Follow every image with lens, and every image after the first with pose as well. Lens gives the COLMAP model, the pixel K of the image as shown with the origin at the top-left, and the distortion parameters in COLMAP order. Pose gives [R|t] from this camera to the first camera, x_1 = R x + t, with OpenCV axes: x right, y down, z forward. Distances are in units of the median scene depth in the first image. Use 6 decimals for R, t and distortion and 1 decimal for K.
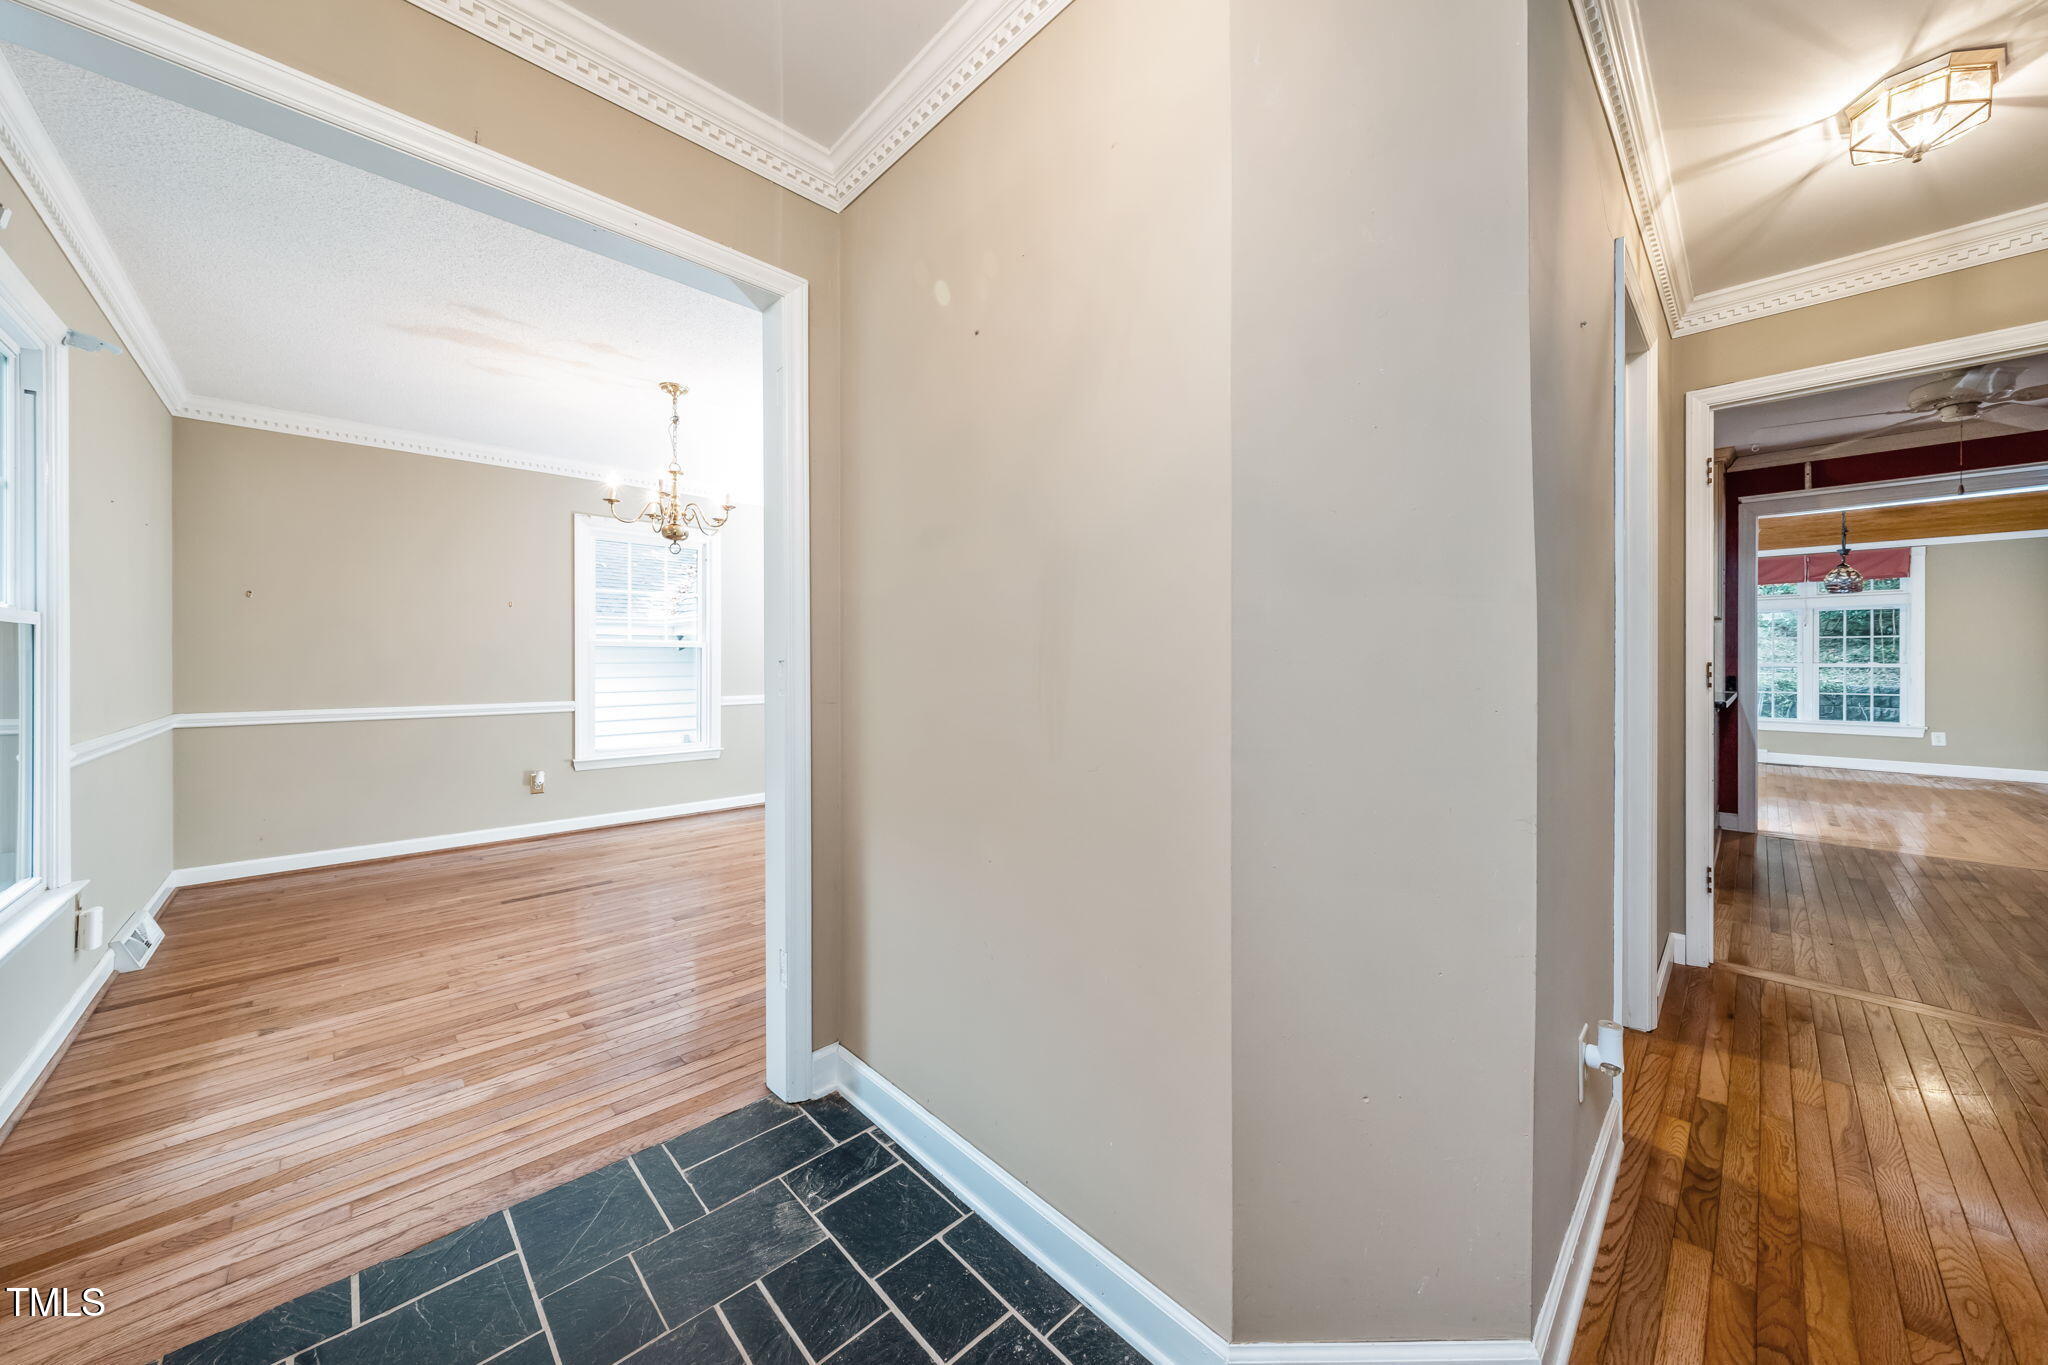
lens RADIAL K [[708.8, 0, 1023.7], [0, 708.8, 653.9], [0, 0, 1]] dist [0.001184, 0.000085]
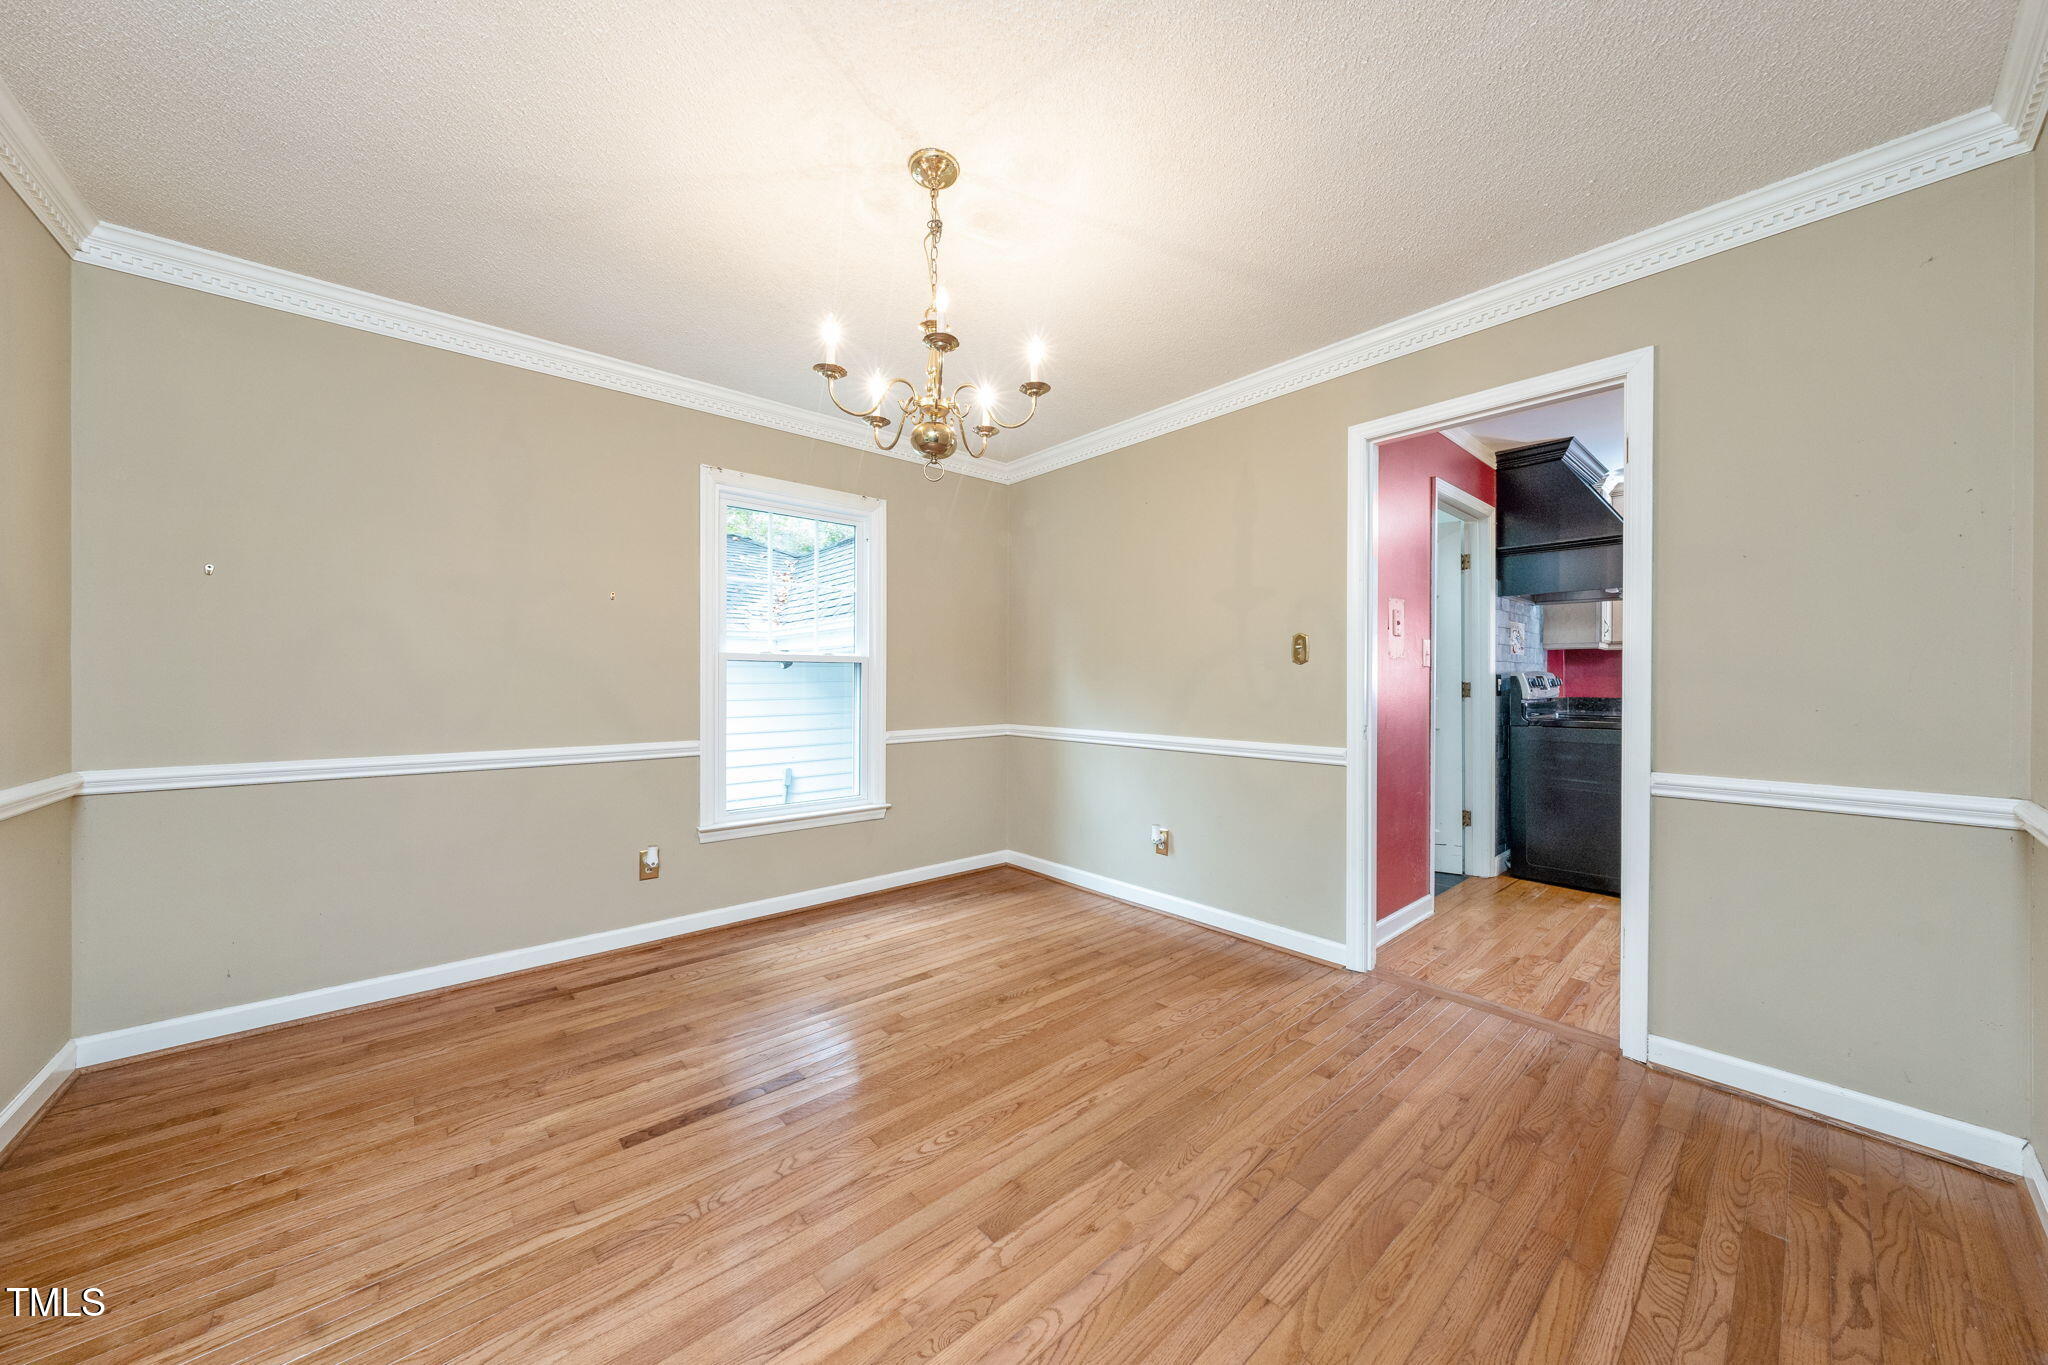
lens RADIAL K [[698.0, 0, 1024.0], [0, 698.0, 682.5], [0, 0, 1]] dist [-0.001208, -0.000160]
pose [[0.998507, 0.007255, -0.054135, -0.359523], [-0.006798, 0.999940, 0.008622, 0.003898], [0.054194, -0.008241, 0.998496, 0.438224]]
